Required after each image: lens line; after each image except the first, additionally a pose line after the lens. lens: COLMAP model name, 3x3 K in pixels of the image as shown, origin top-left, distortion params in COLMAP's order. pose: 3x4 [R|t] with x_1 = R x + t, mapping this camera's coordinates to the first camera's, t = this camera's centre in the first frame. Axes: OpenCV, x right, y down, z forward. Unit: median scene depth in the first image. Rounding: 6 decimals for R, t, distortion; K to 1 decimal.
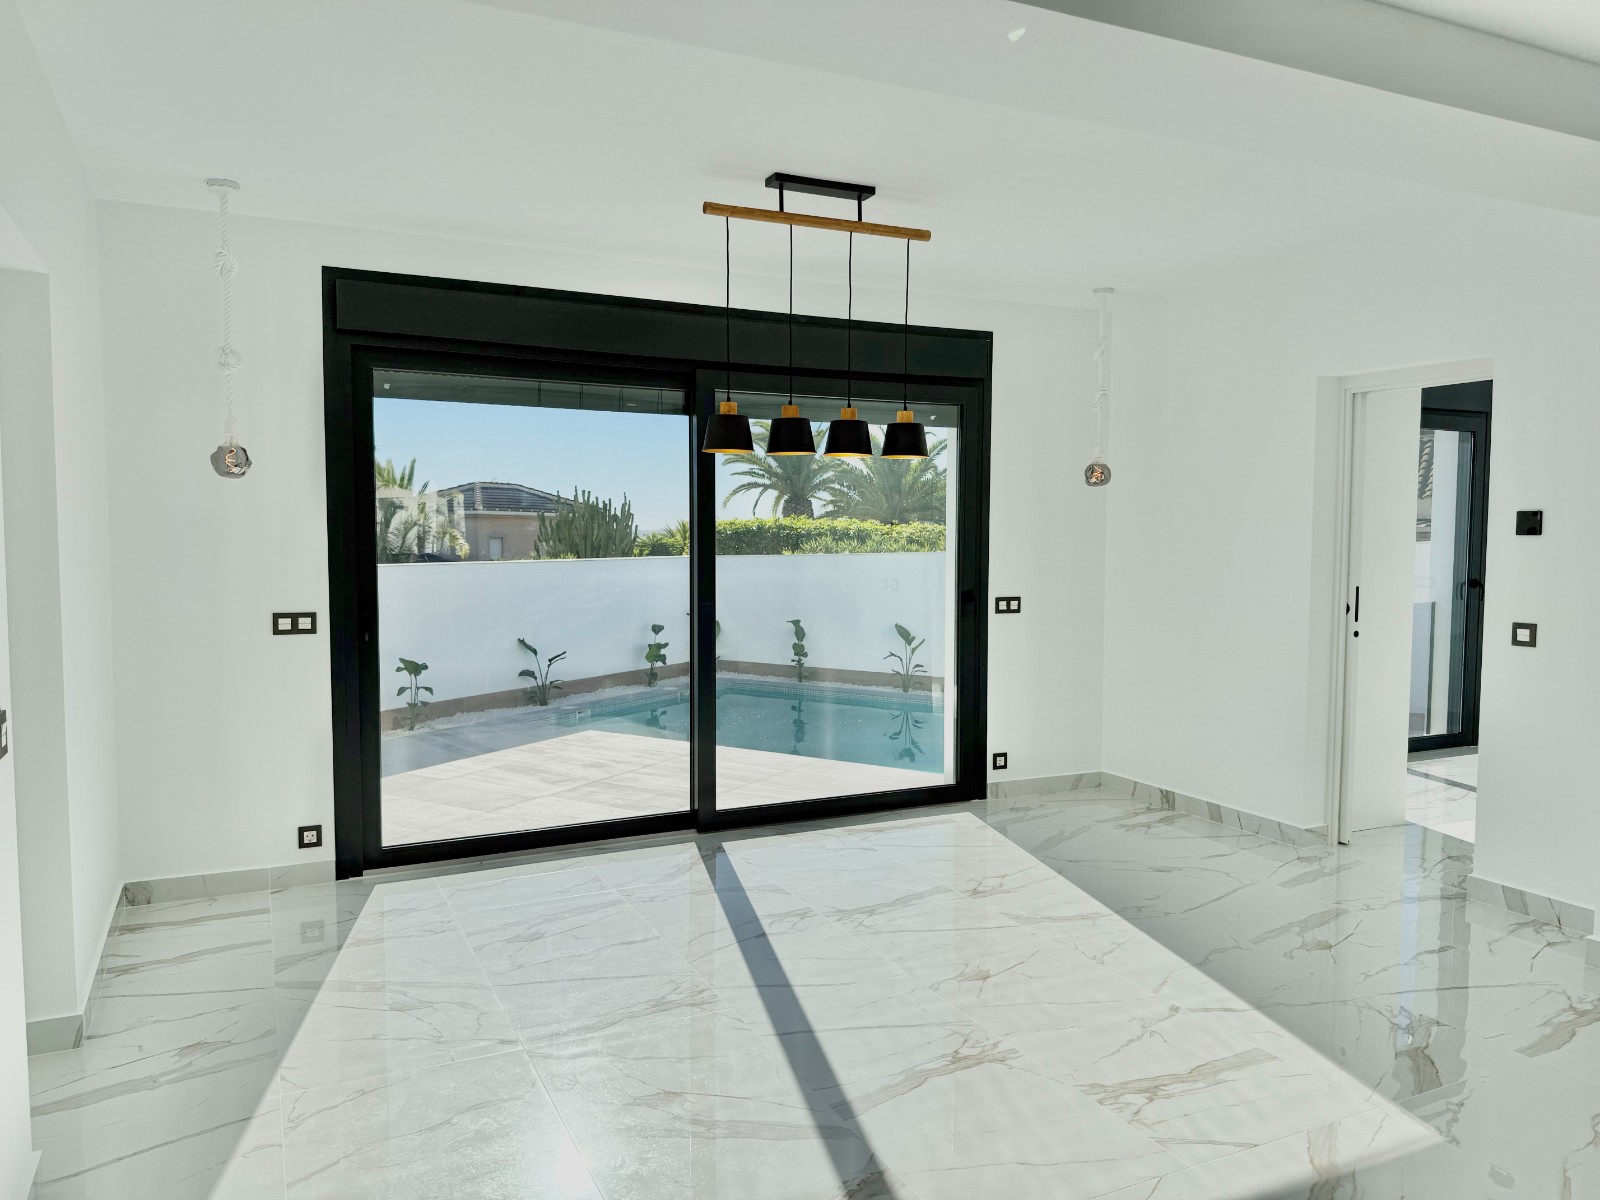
lens RADIAL K [[1107.8, 0, 800.0], [0, 1107.8, 600.0], [0, 0, 1]] dist [0.060610, -0.000024]
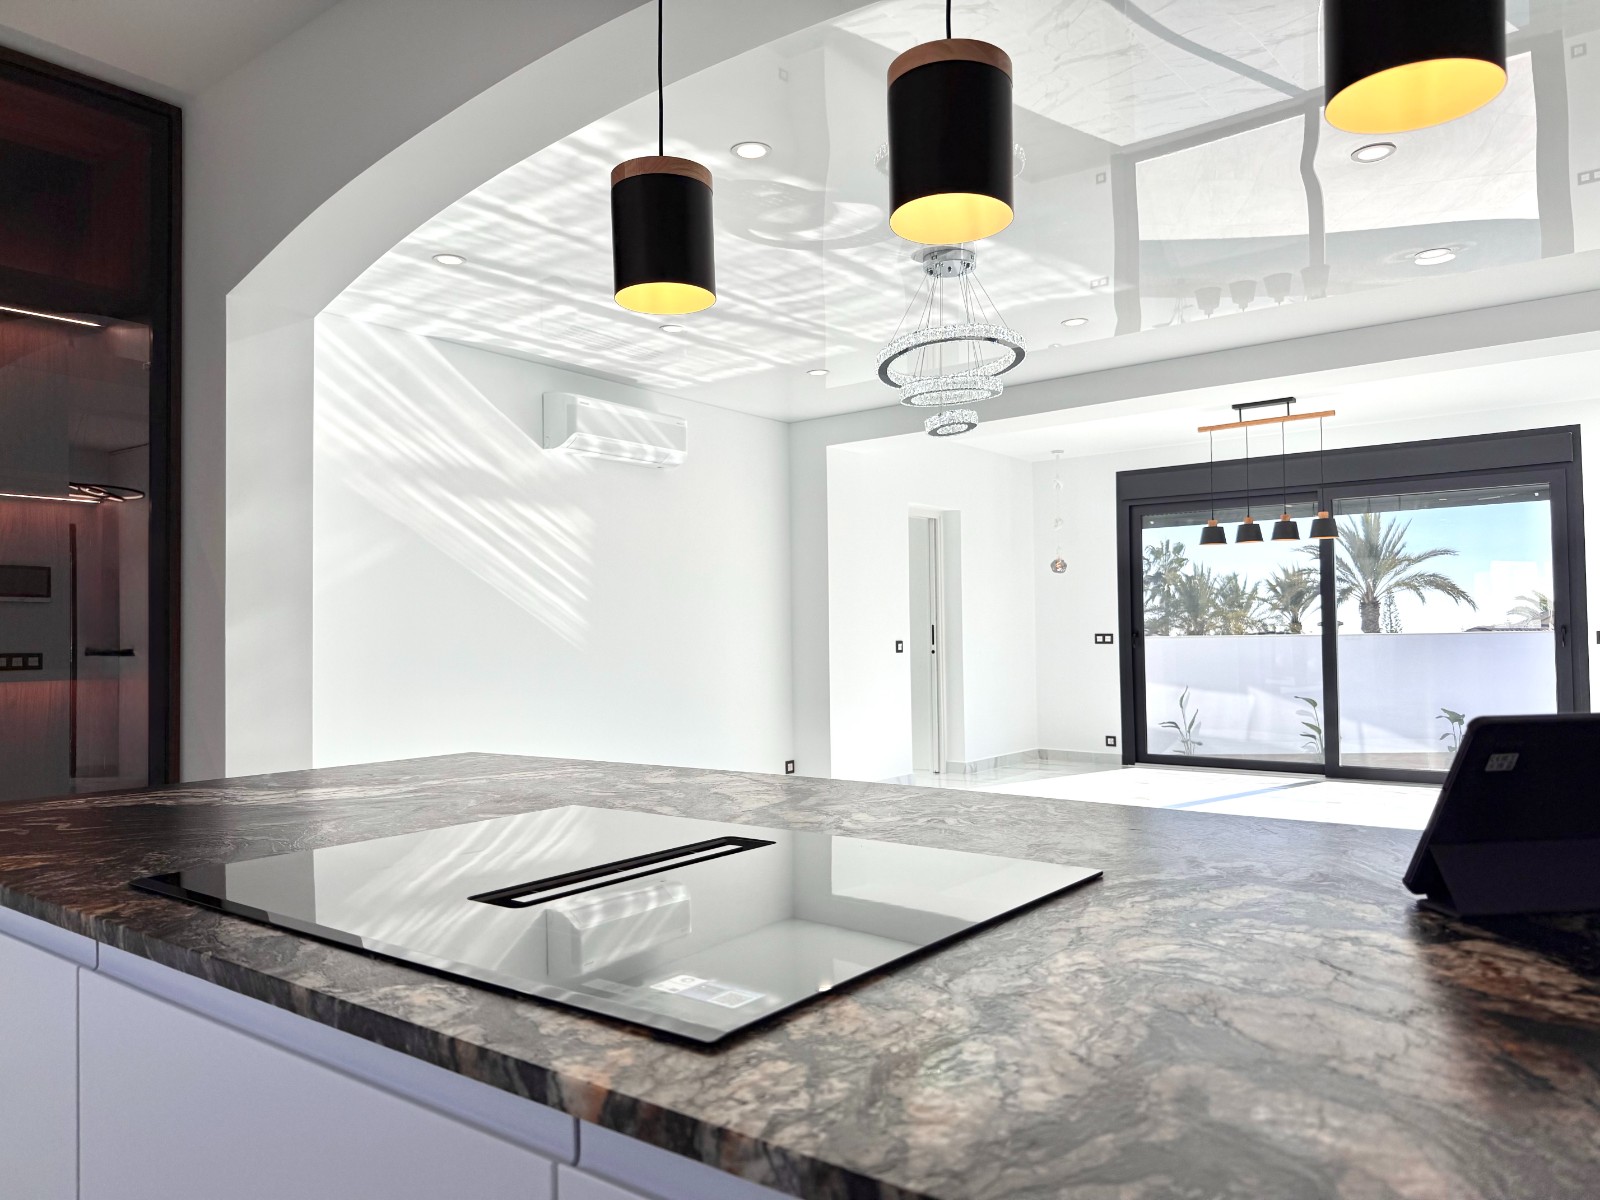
lens RADIAL K [[1107.8, 0, 800.0], [0, 1107.8, 600.0], [0, 0, 1]] dist [0.060610, -0.000024]
pose [[0.467370, -0.035554, -0.883347, 1.149627], [-0.044402, 0.996986, -0.063621, 0.107866], [0.882946, 0.068957, 0.464383, -0.496515]]
